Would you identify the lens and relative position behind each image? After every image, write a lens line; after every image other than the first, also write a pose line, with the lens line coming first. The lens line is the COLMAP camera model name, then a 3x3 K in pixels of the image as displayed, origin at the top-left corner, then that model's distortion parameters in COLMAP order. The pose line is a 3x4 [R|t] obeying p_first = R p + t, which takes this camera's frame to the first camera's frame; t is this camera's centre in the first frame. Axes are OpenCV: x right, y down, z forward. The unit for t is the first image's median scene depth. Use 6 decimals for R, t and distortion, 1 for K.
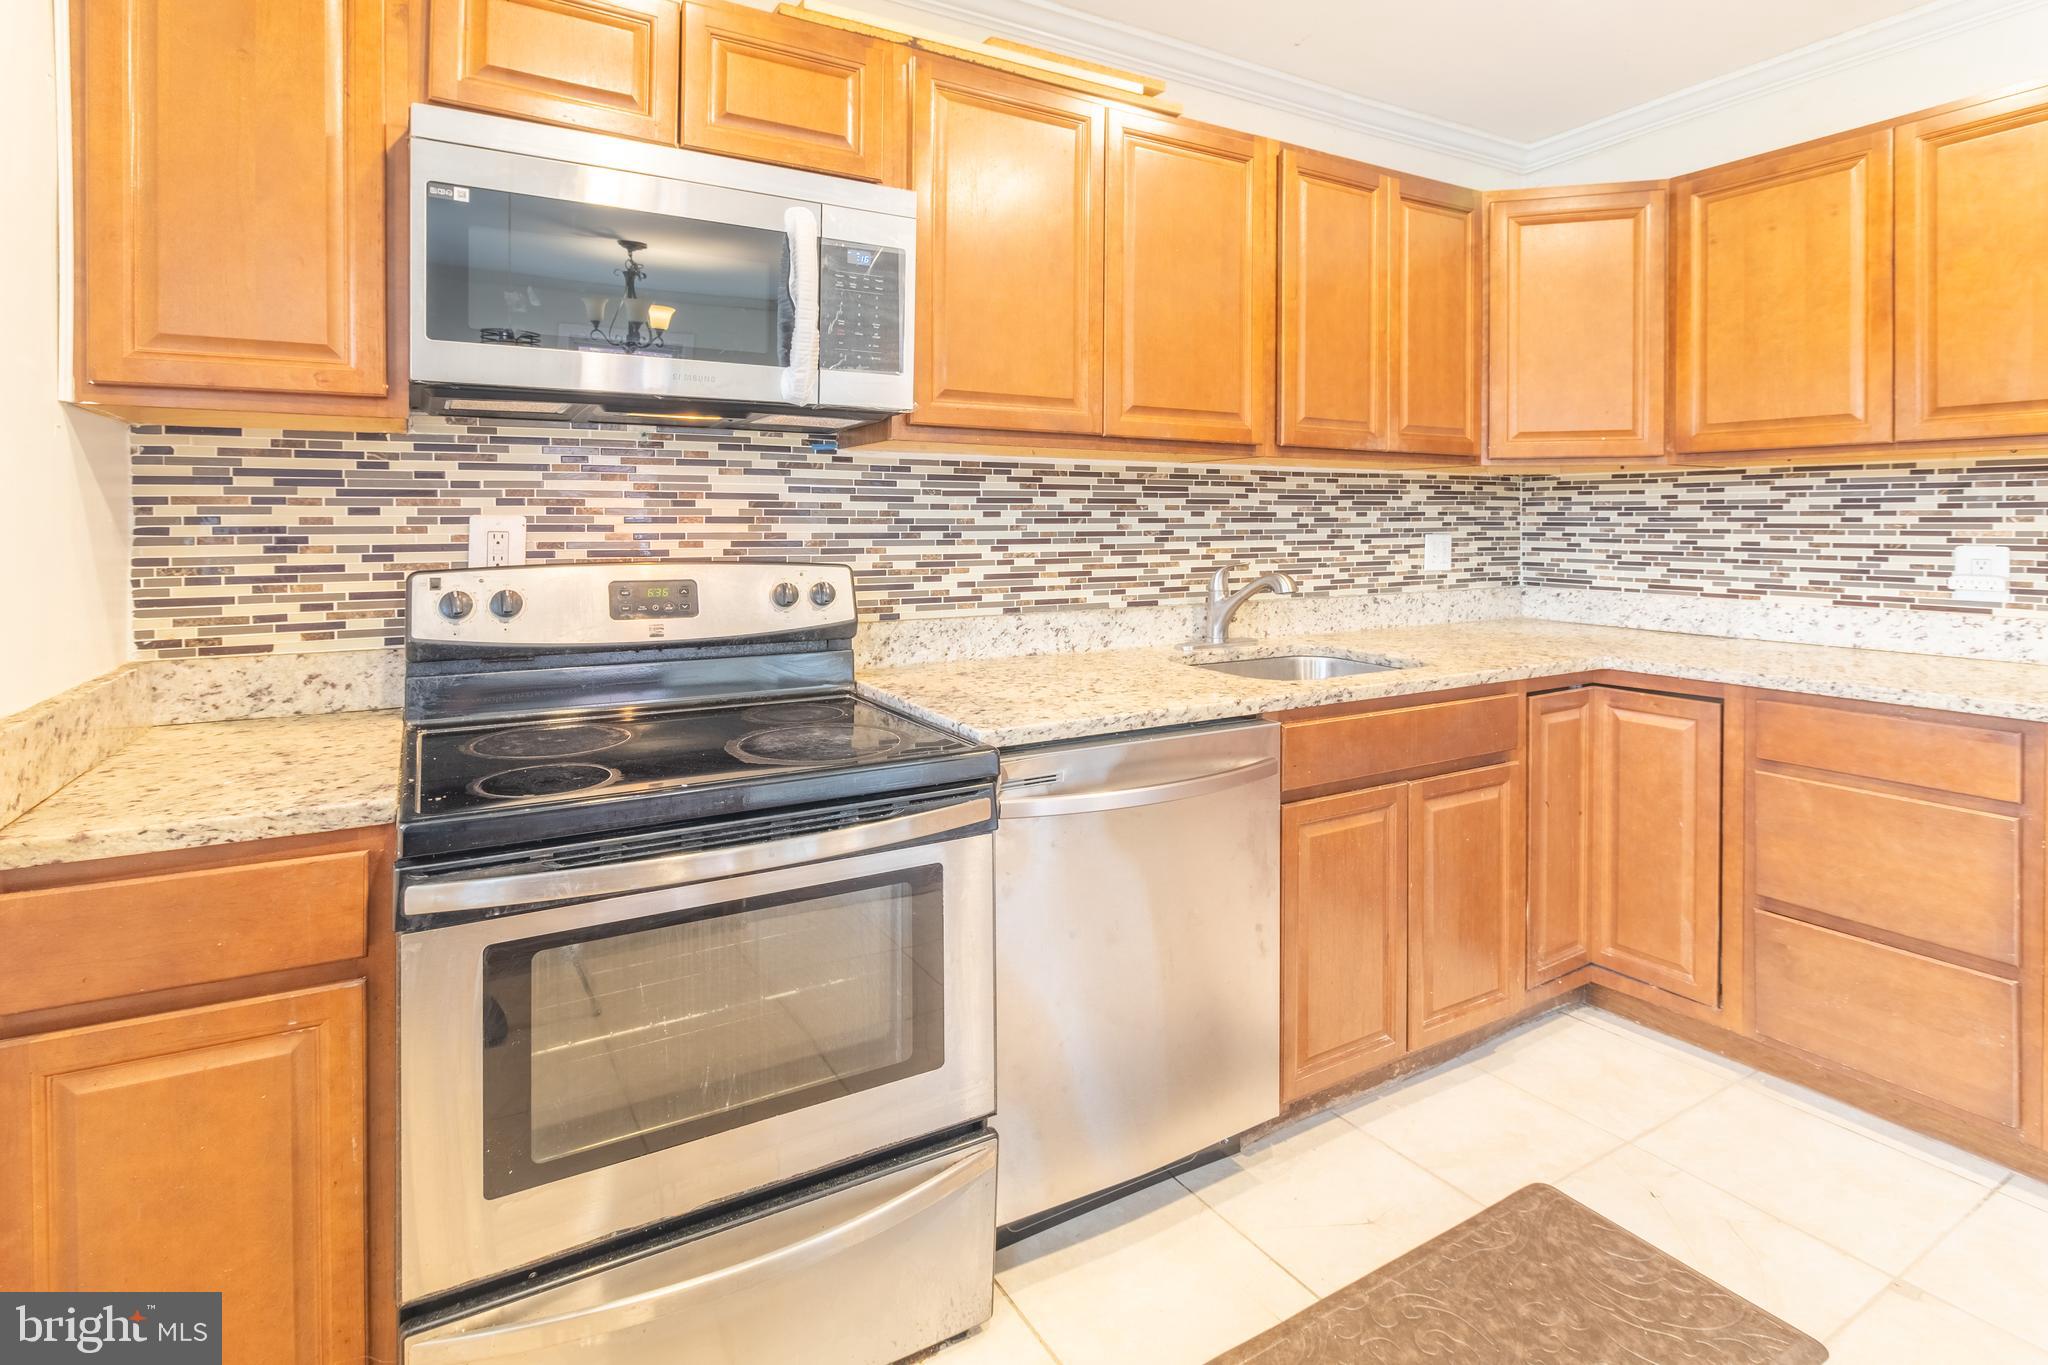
lens RADIAL K [[1094.7, 0, 1224.3], [0, 1094.7, 509.3], [0, 0, 1]] dist [0.001979, -0.003922]
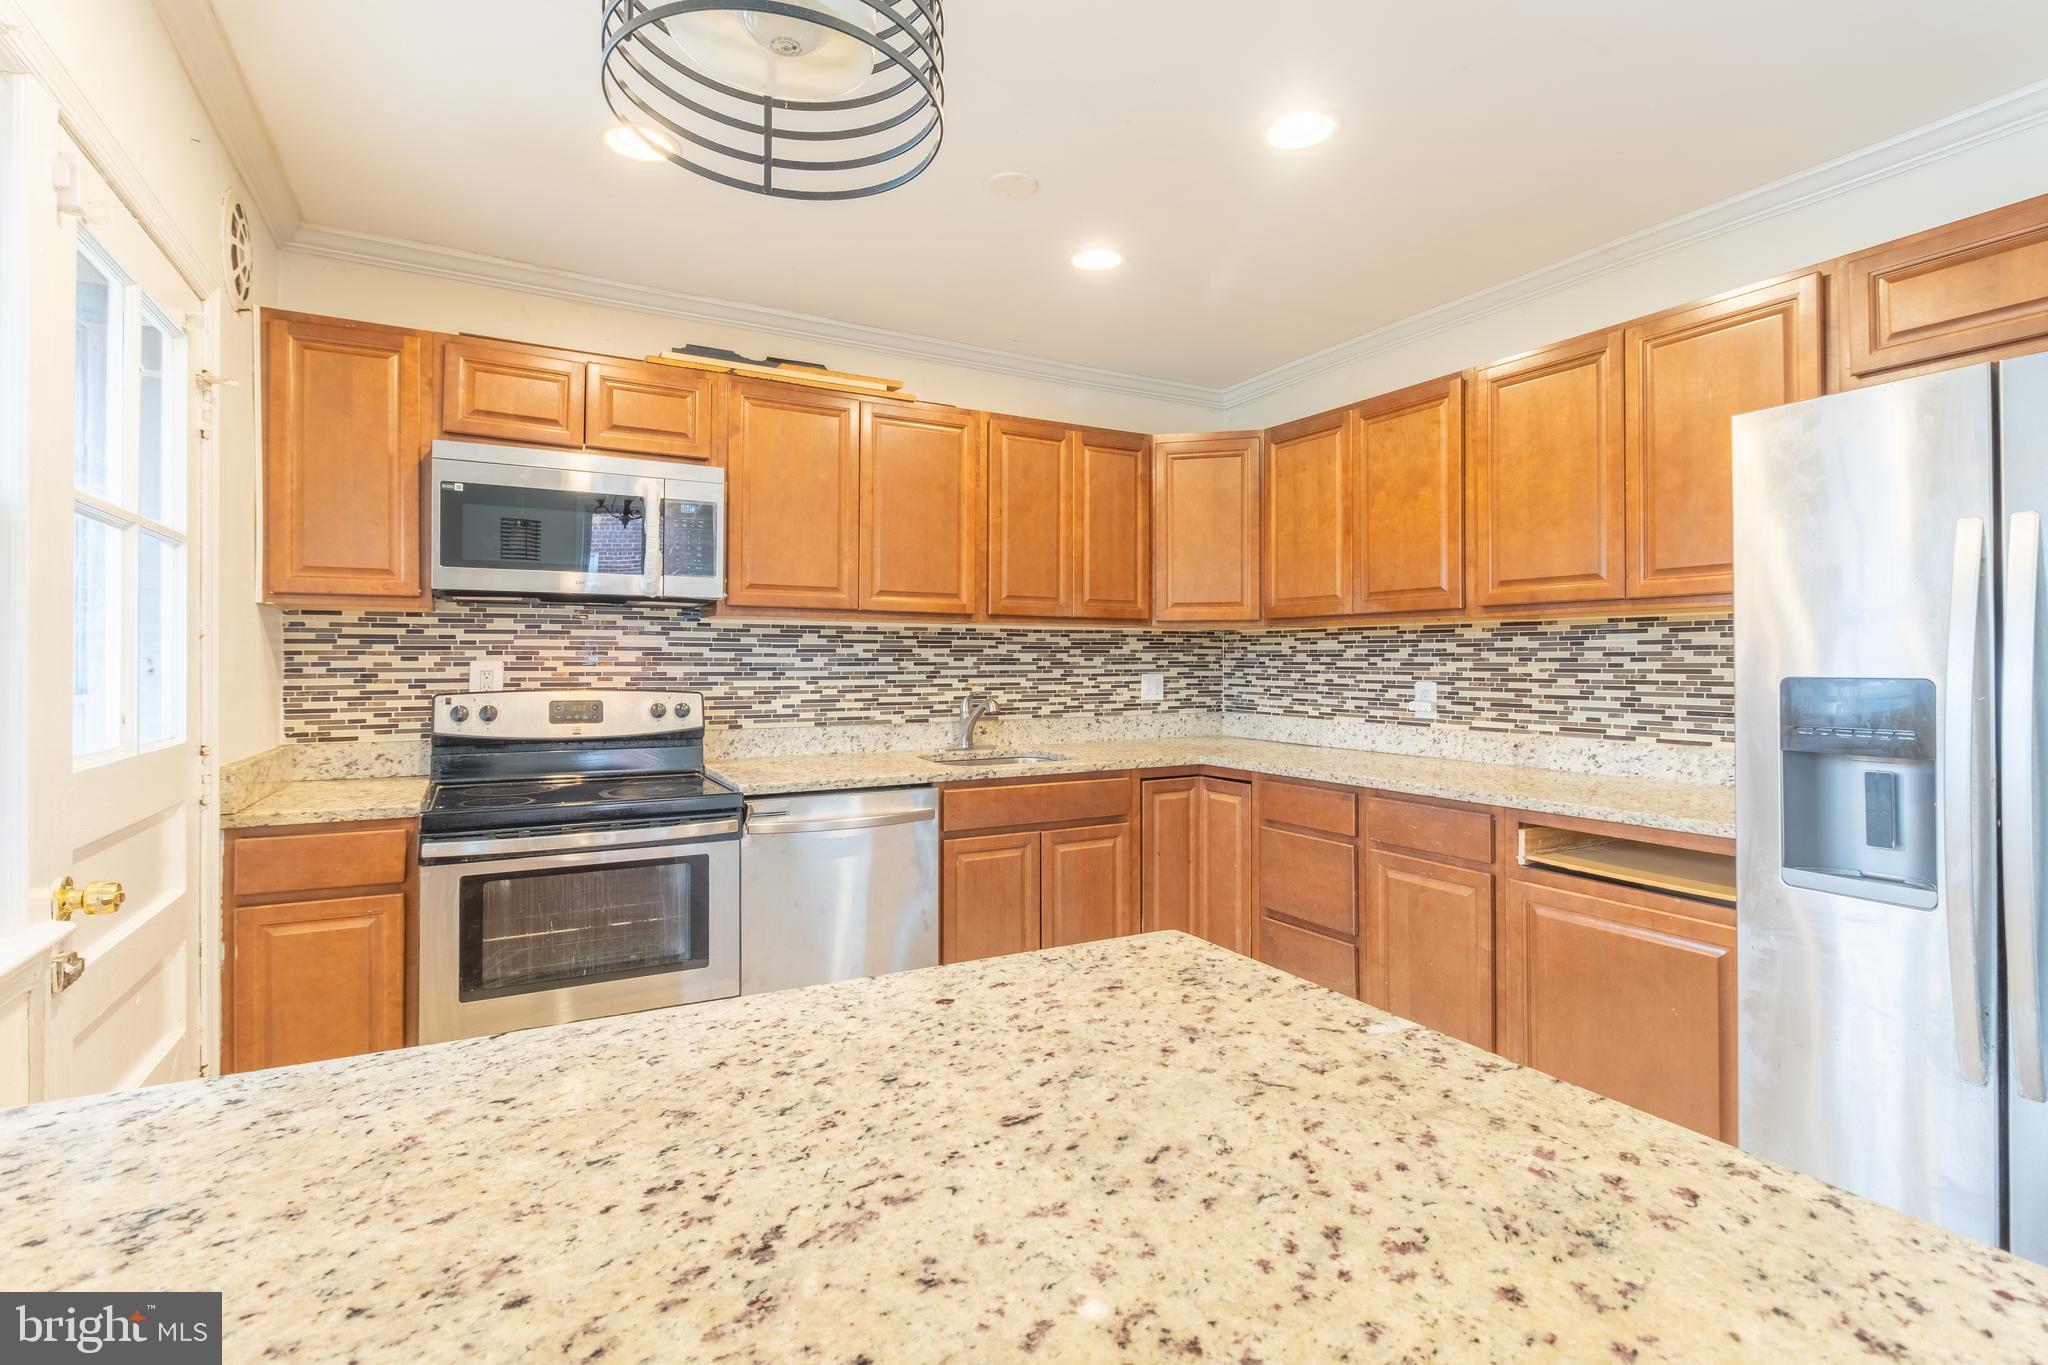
lens RADIAL K [[948.5, 0, 1063.1], [0, 948.5, 644.9], [0, 0, 1]] dist [-0.004338, -0.001719]
pose [[0.997522, -0.000390, -0.070349, 0.272496], [-0.000117, 0.999974, -0.007203, -0.007873], [0.070350, 0.007193, 0.997496, -0.325736]]
